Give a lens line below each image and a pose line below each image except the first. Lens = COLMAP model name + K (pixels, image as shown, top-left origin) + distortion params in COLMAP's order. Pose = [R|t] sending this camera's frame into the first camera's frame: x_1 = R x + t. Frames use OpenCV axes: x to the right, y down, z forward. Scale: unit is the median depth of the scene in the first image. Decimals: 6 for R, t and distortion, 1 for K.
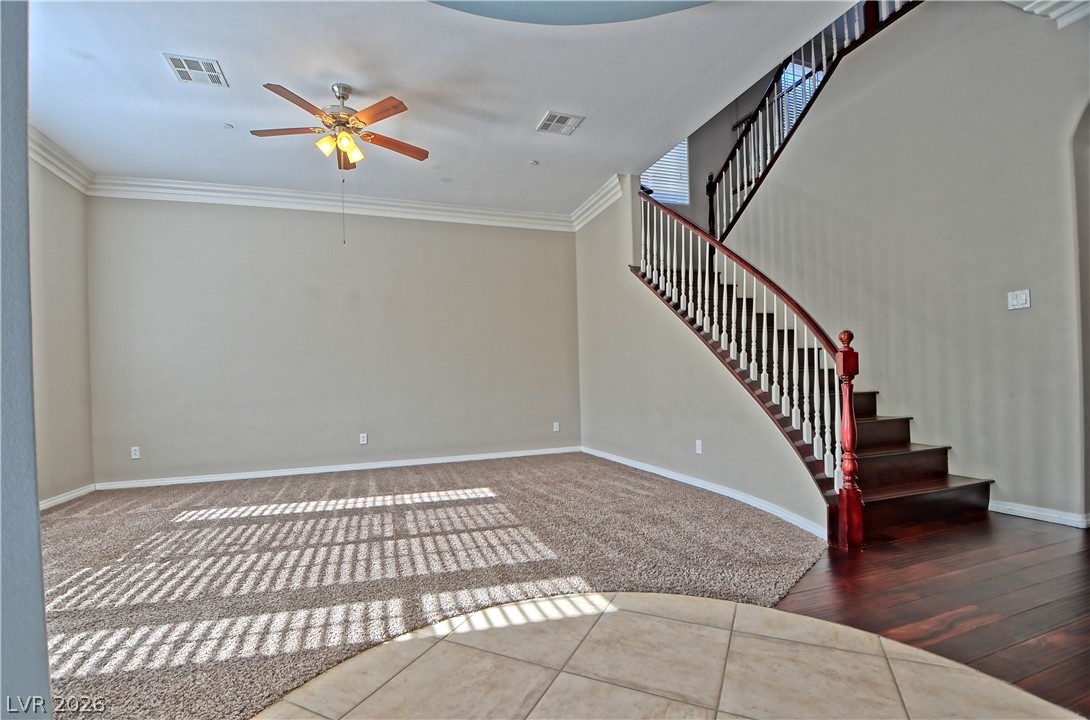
lens RADIAL K [[478.3, 0, 540.3], [0, 478.3, 382.8], [0, 0, 1]] dist [0.016742, -0.026575]
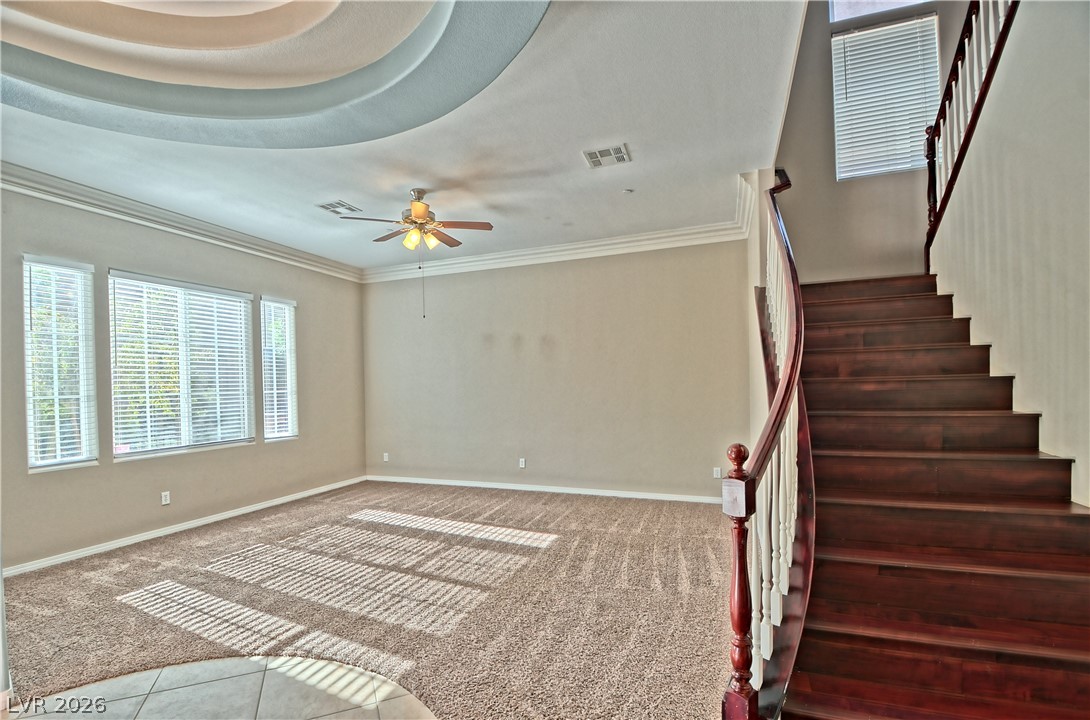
lens RADIAL K [[481.9, 0, 543.9], [0, 481.9, 394.7], [0, 0, 1]] dist [0.017275, -0.027998]
pose [[0.763851, 0.033423, -0.644526, 0.778757], [-0.005743, 0.998971, 0.044998, -0.190681], [0.645367, -0.030670, 0.763257, 0.310814]]
